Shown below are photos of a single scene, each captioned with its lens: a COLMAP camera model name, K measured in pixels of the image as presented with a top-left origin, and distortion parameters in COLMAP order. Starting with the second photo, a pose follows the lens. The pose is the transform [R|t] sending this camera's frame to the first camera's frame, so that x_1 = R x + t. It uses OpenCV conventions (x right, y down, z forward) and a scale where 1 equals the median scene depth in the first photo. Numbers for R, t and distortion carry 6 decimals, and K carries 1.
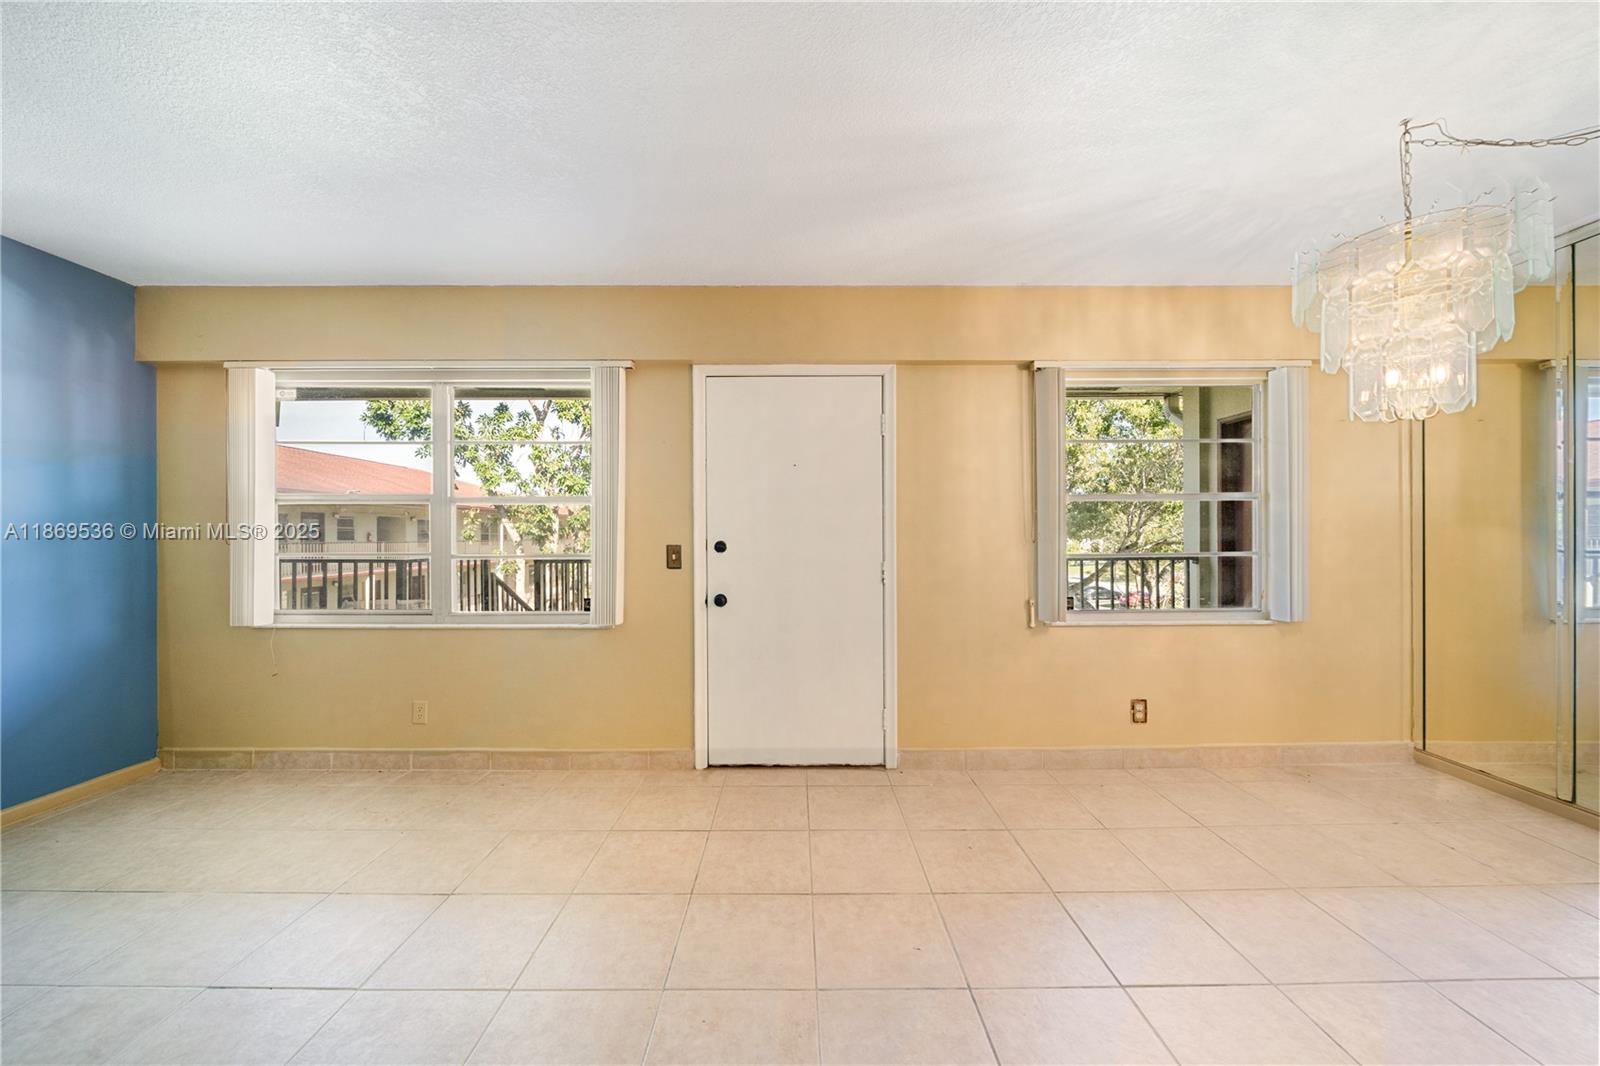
lens RADIAL K [[574.5, 0, 800.0], [0, 574.5, 535.8], [0, 0, 1]] dist [-0.000925, -0.000317]
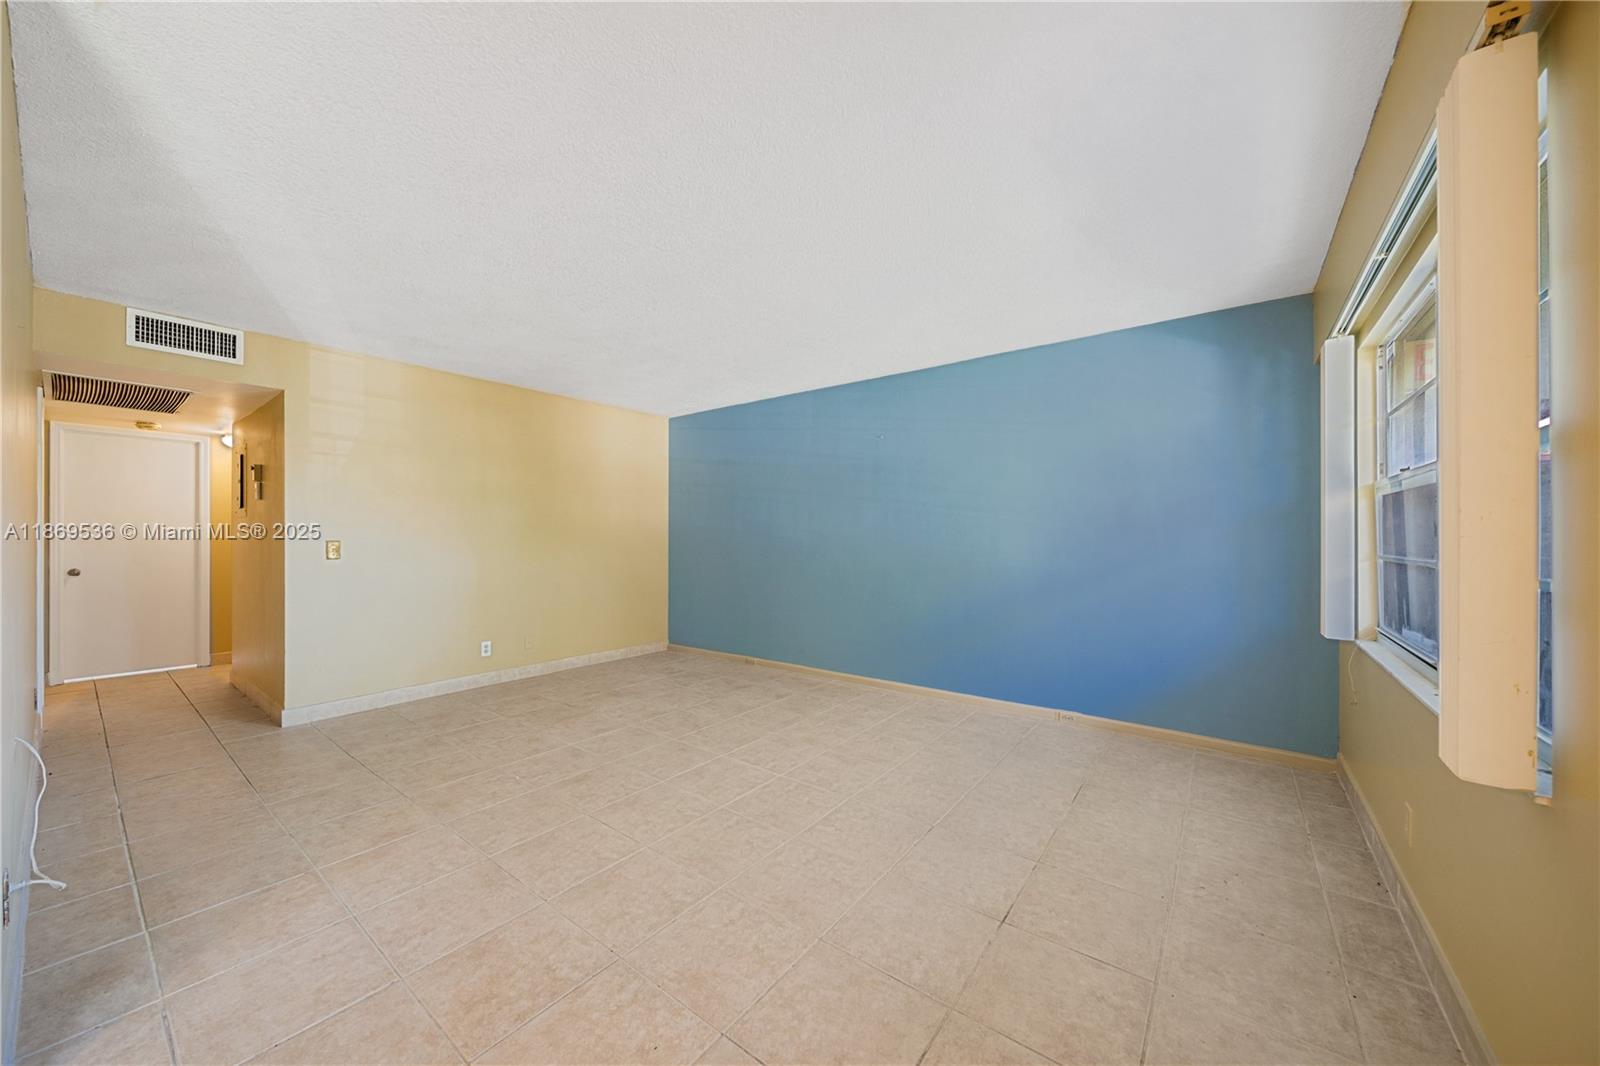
lens RADIAL K [[566.3, 0, 800.0], [0, 566.3, 533.0], [0, 0, 1]] dist [-0.002828, -0.000375]
pose [[-0.609218, -0.002737, -0.792998, 0.204186], [-0.001800, 0.999996, -0.002069, 0.000954], [0.793001, 0.000166, -0.609220, 0.845253]]
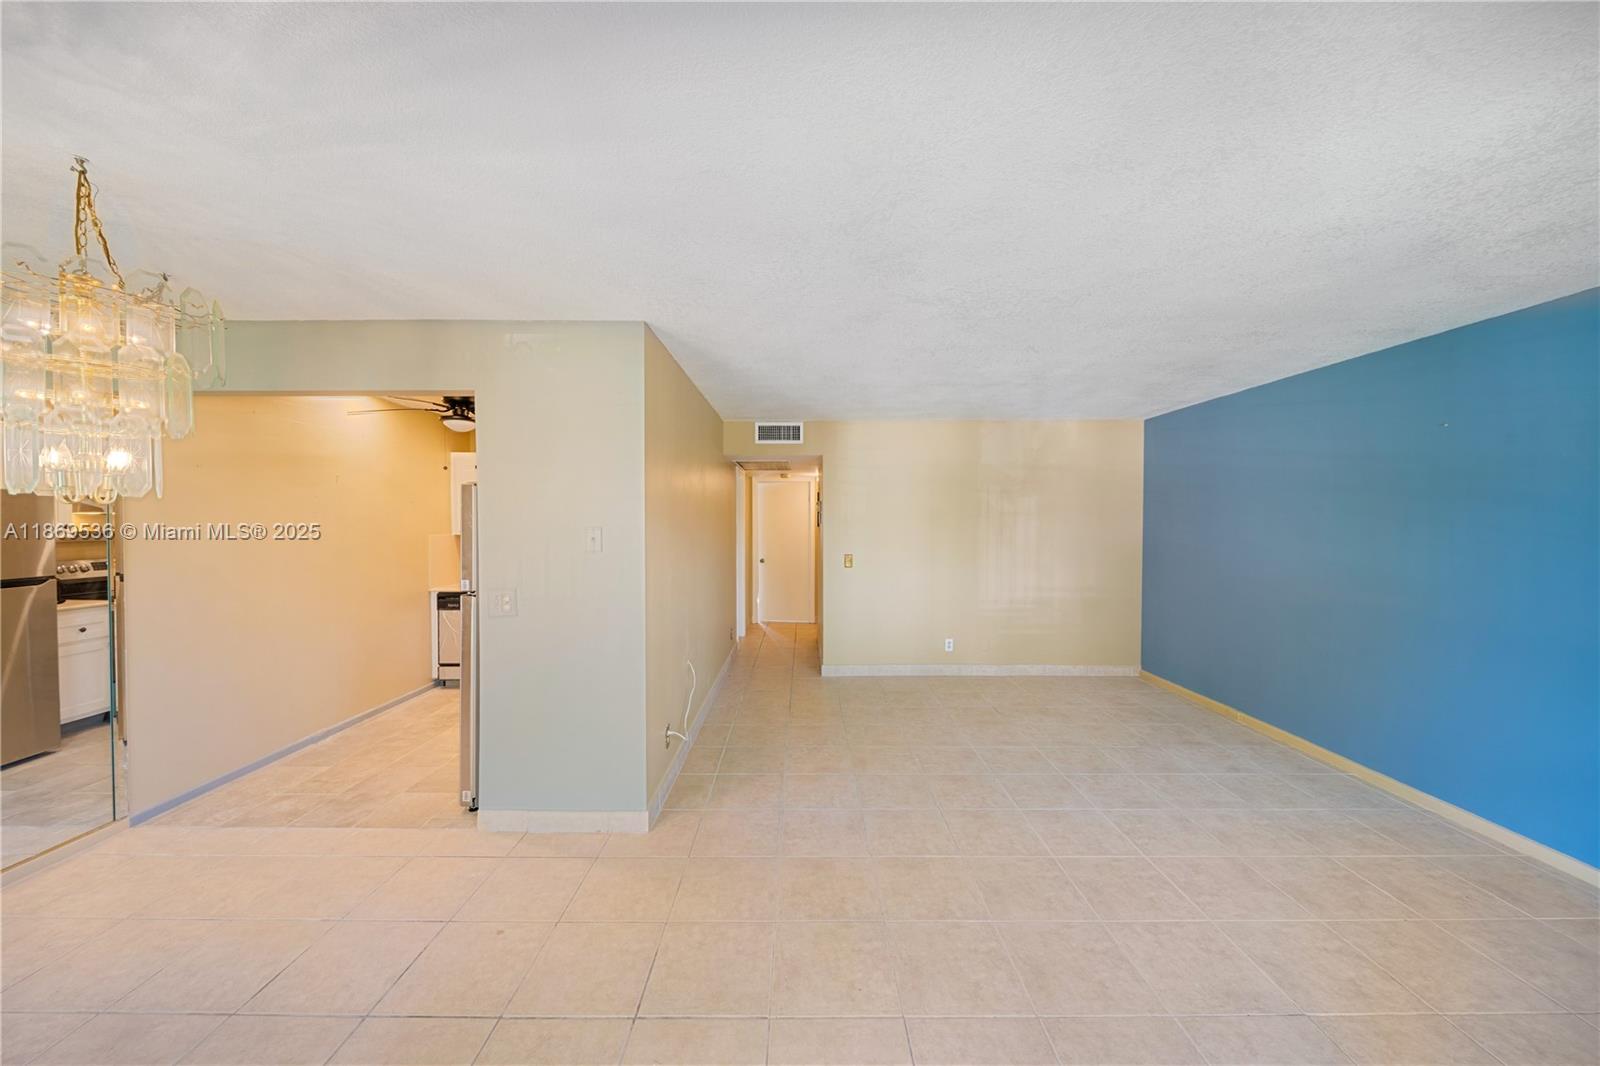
lens RADIAL K [[569.6, 0, 800.2], [0, 569.6, 524.9], [0, 0, 1]] dist [-0.000020, -0.000054]
pose [[-0.999961, 0.001988, 0.008589, -0.022809], [0.002098, 0.999916, 0.012767, -0.102405], [-0.008563, 0.012784, -0.999882, 1.091720]]
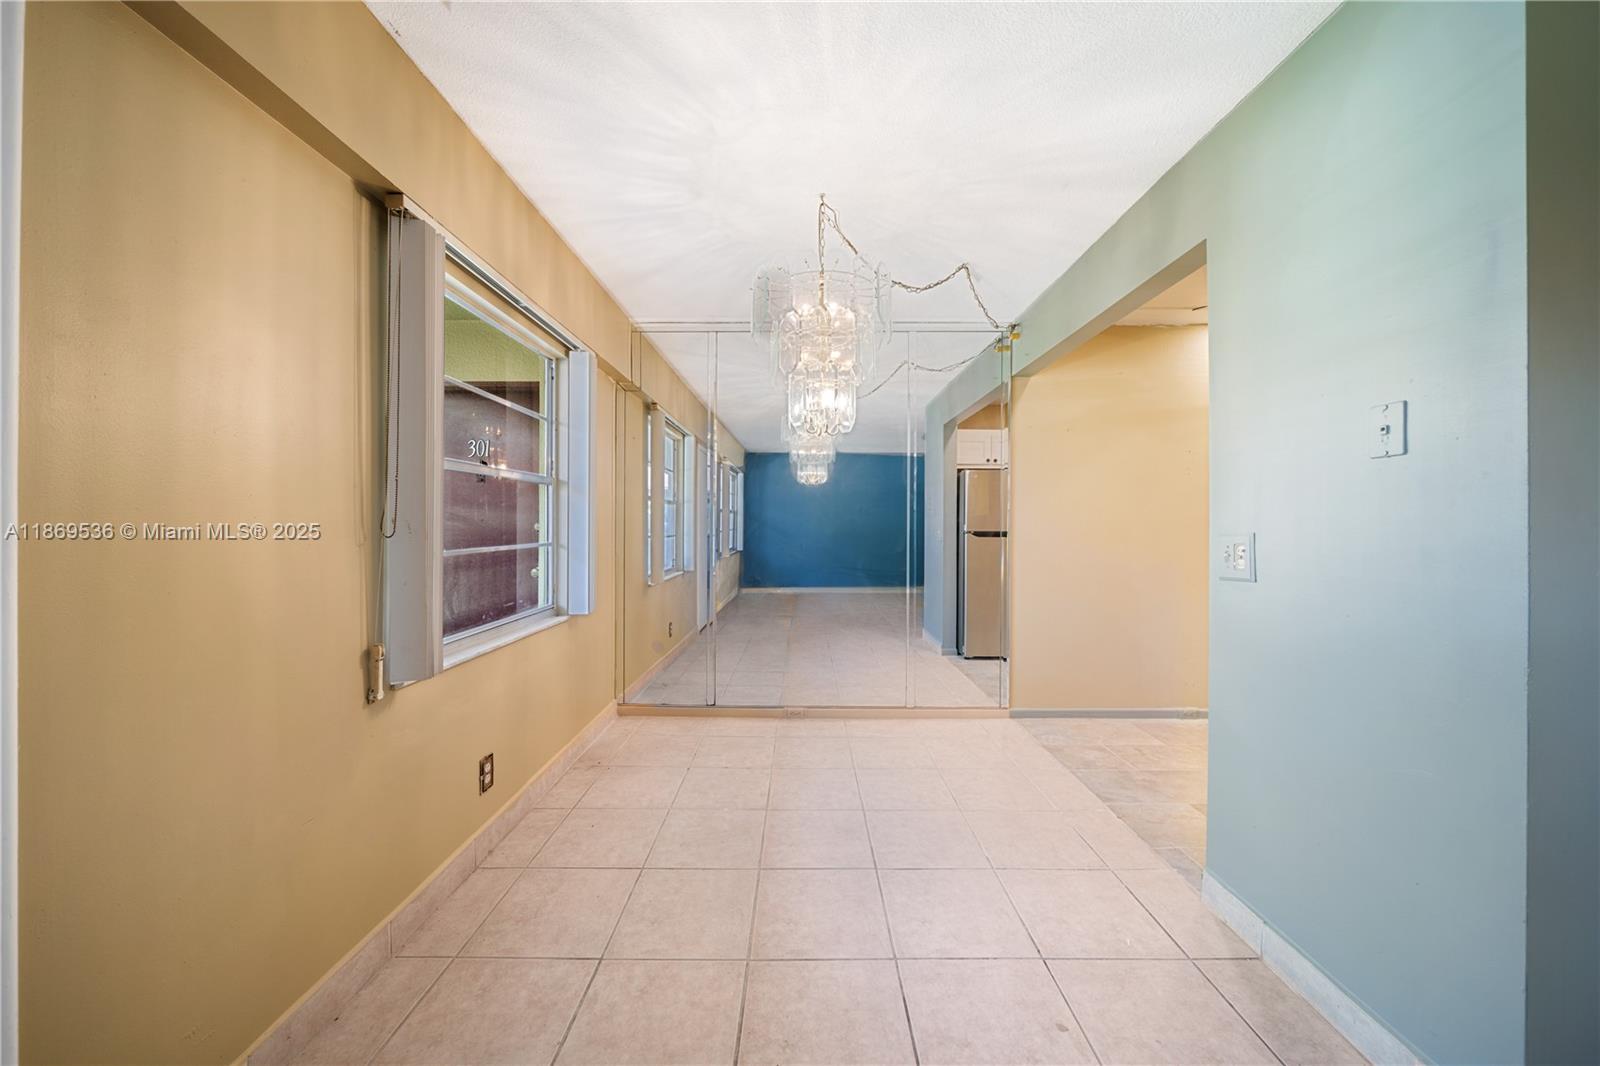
lens RADIAL K [[571.4, 0, 795.4], [0, 571.4, 518.9], [0, 0, 1]] dist [-0.000703, -0.000300]
pose [[0.015737, 0.013007, 0.999792, -0.110684], [0.003102, 0.999910, -0.013057, 0.002425], [-0.999871, 0.003307, 0.015695, 0.608328]]
